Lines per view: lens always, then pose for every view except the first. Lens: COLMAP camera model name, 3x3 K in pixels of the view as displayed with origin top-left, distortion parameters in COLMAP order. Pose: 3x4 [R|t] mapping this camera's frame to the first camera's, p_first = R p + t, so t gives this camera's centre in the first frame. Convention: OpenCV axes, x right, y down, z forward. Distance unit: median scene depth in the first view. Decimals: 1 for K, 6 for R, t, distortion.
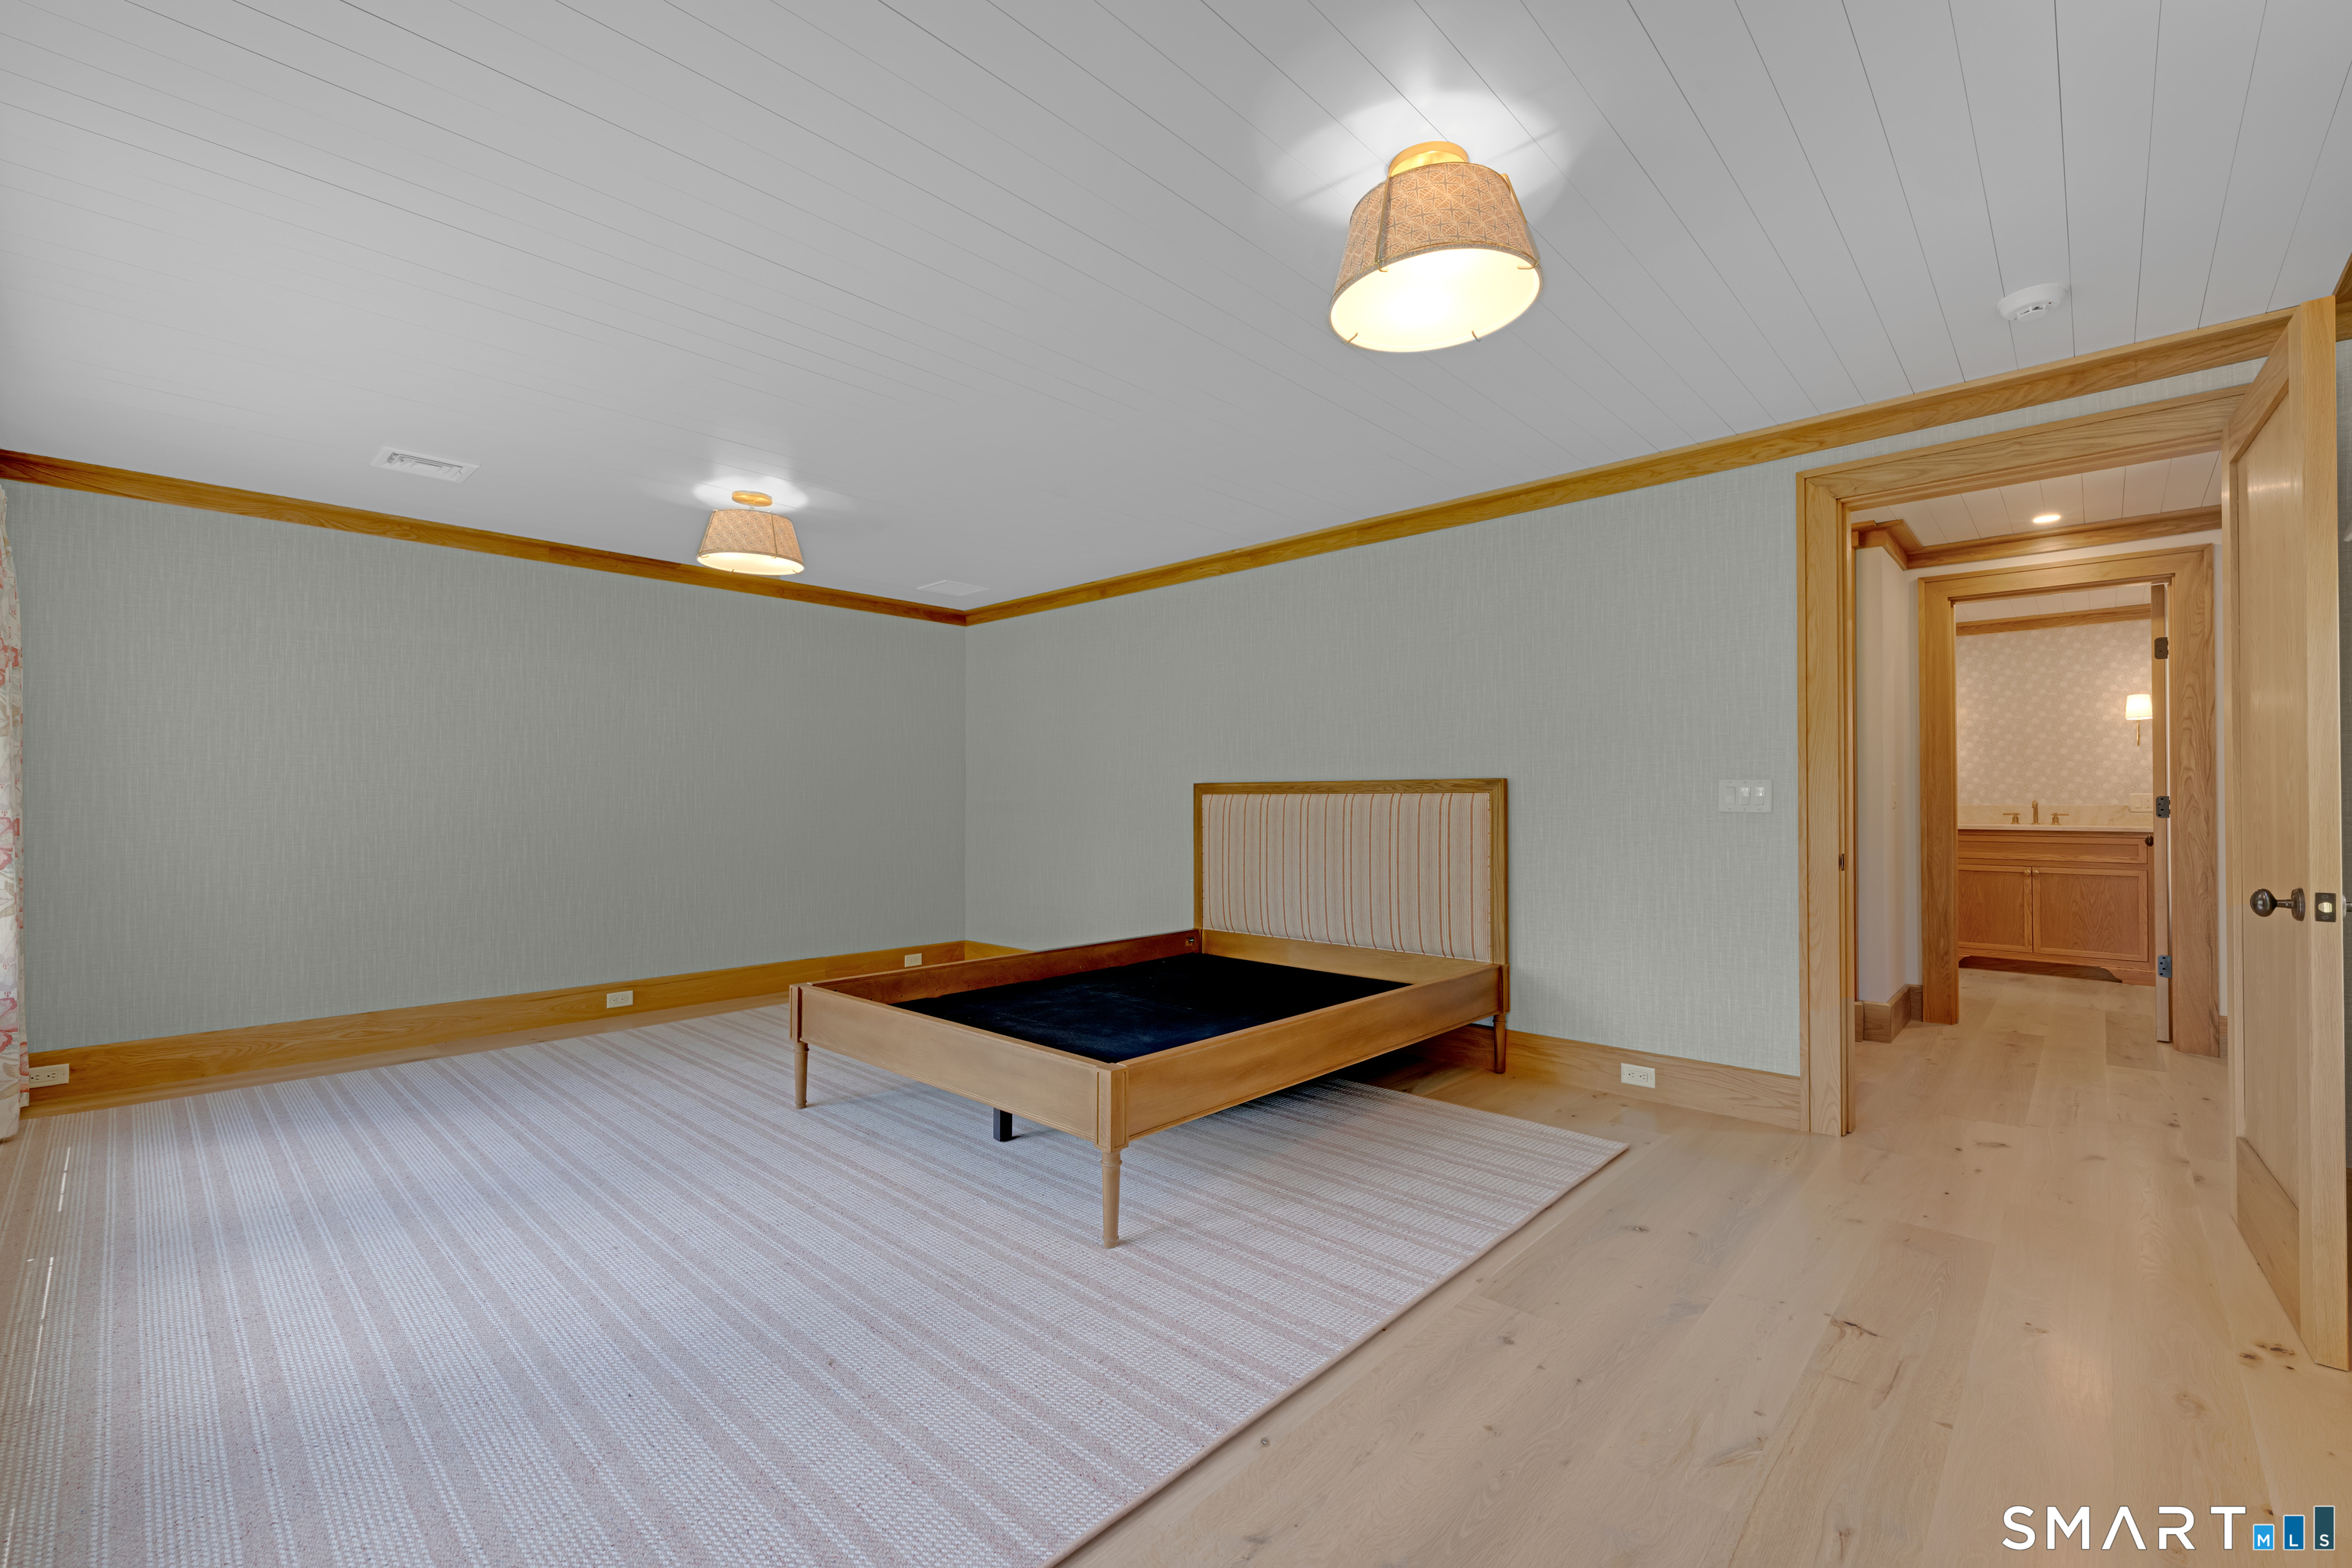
lens RADIAL K [[963.6, 0, 1180.0], [0, 963.6, 781.0], [0, 0, 1]] dist [0.001744, 0.000002]
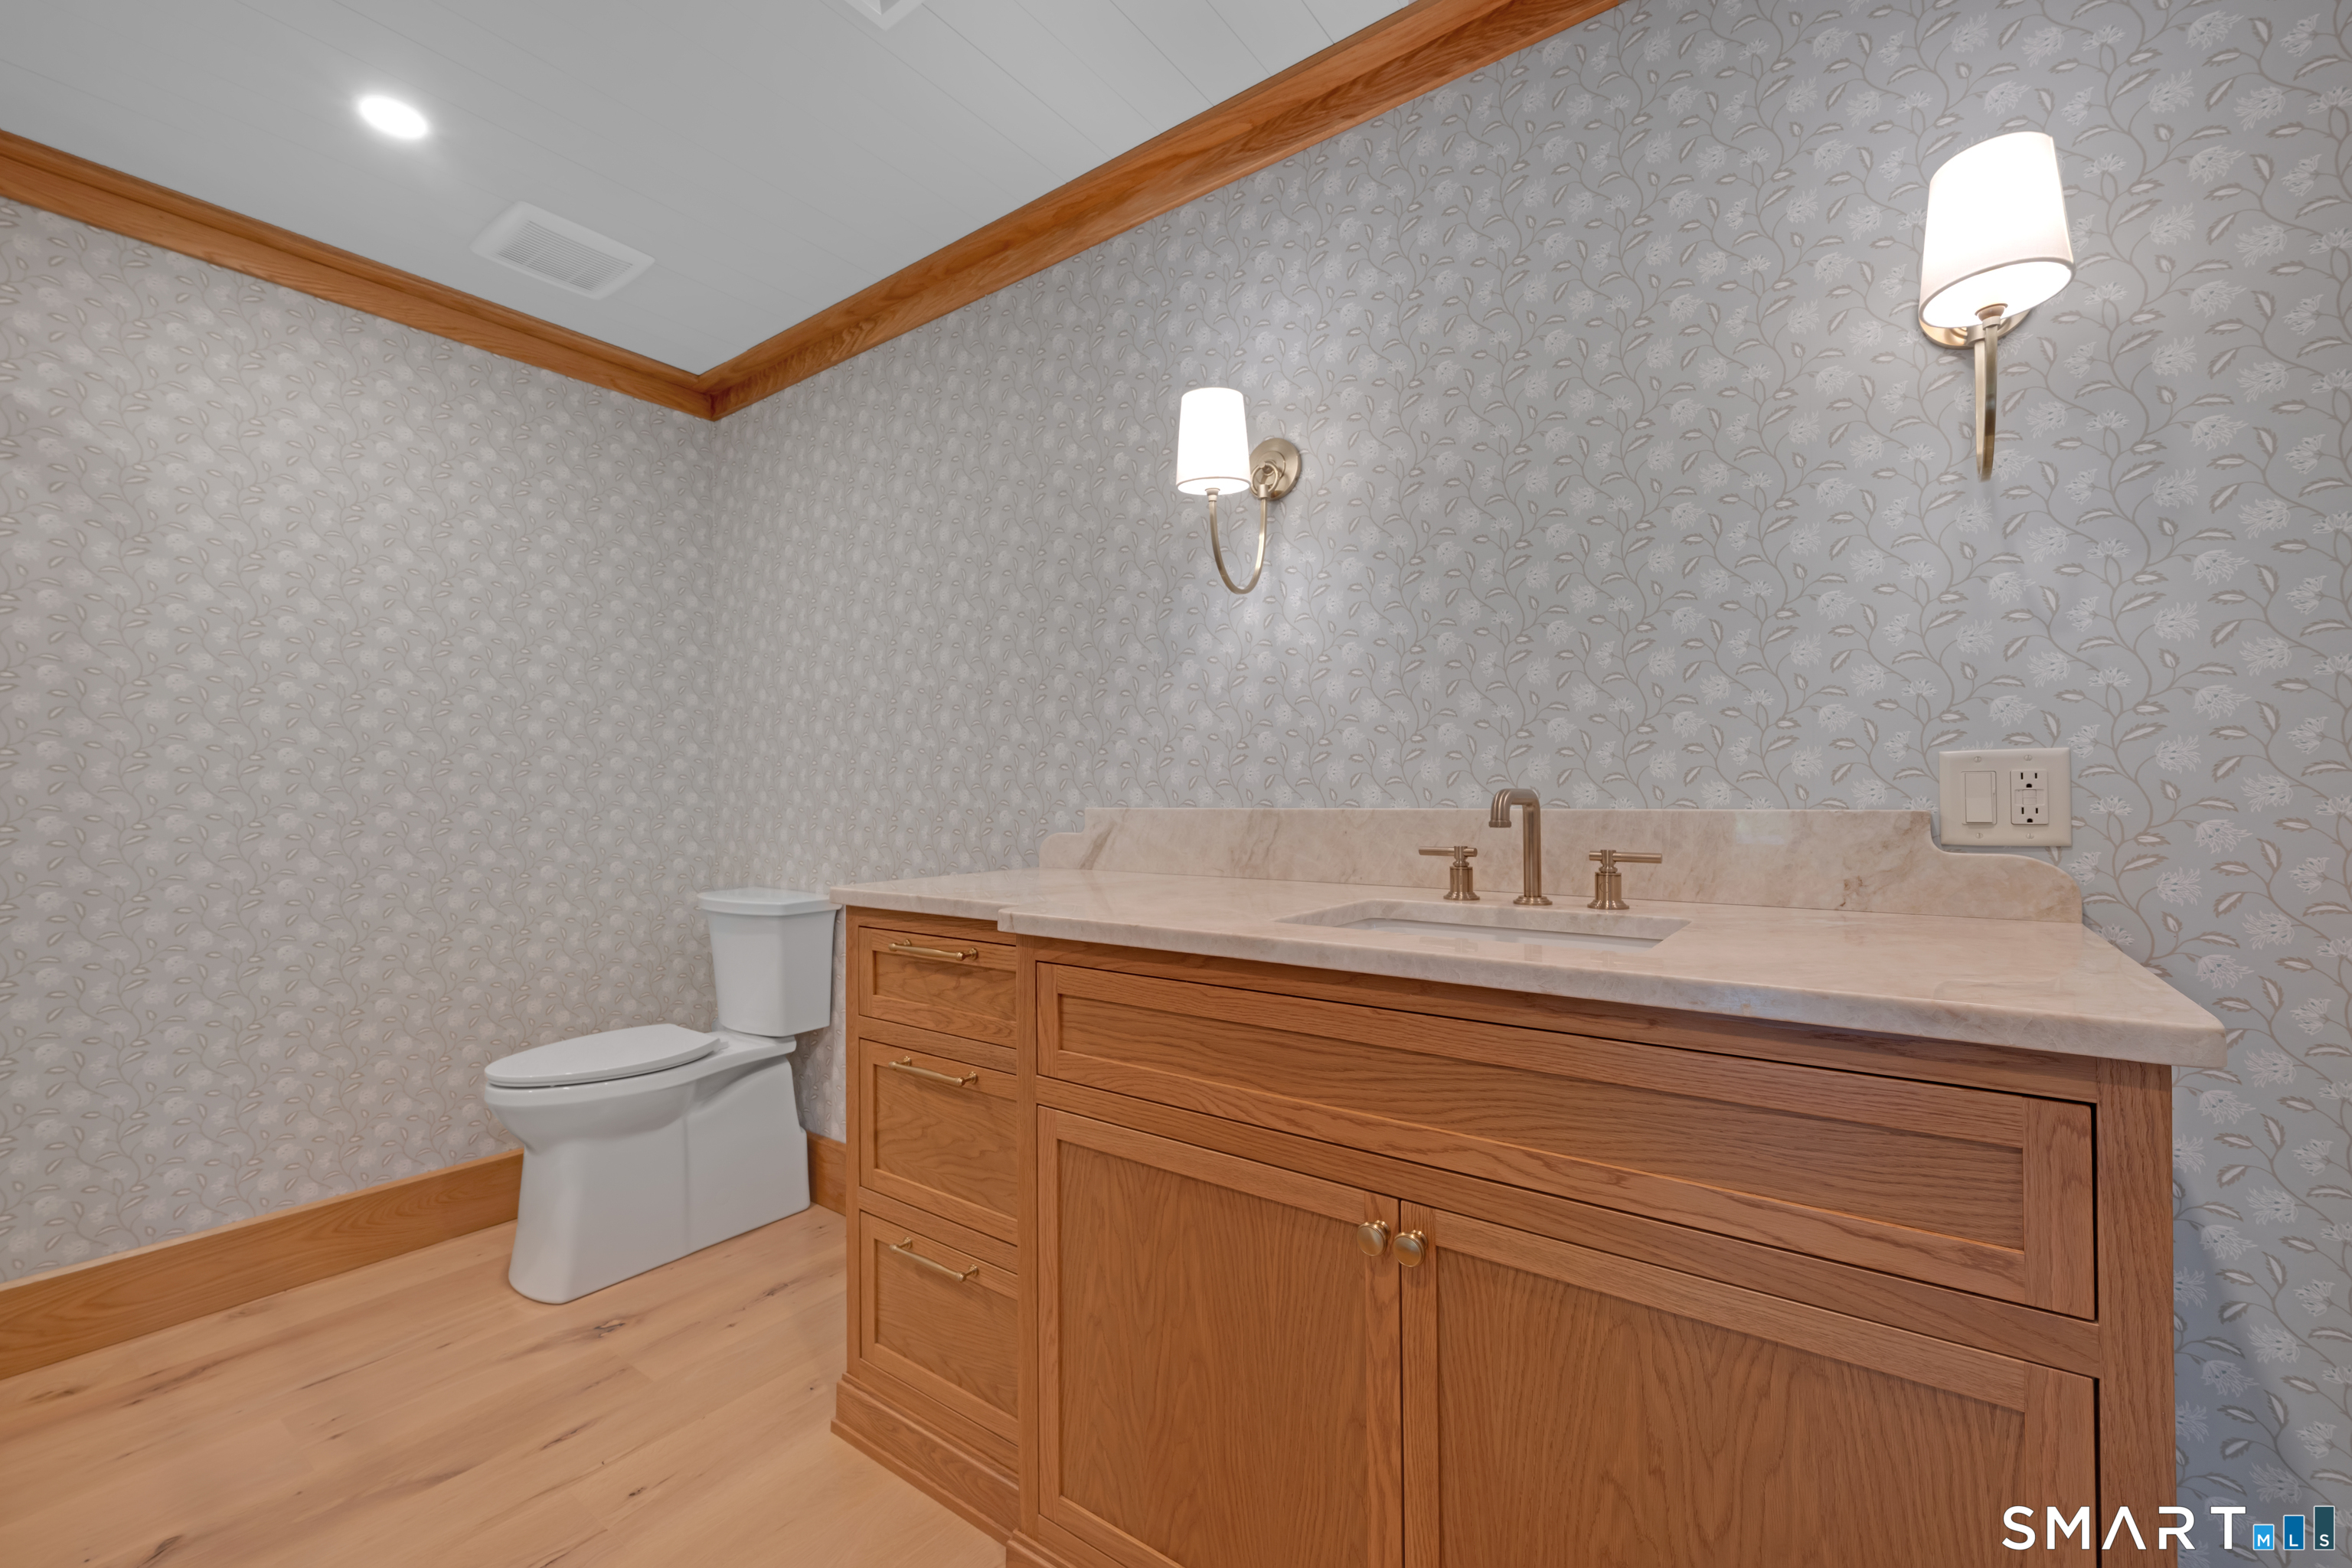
lens RADIAL K [[963.6, 0, 1165.9], [0, 963.6, 787.1], [0, 0, 1]] dist [0.001744, 0.000002]
pose [[0.992246, 0.003430, 0.124238, 0.801030], [-0.003022, 0.999989, -0.003472, 0.021387], [-0.124249, 0.003070, 0.992246, 0.822115]]
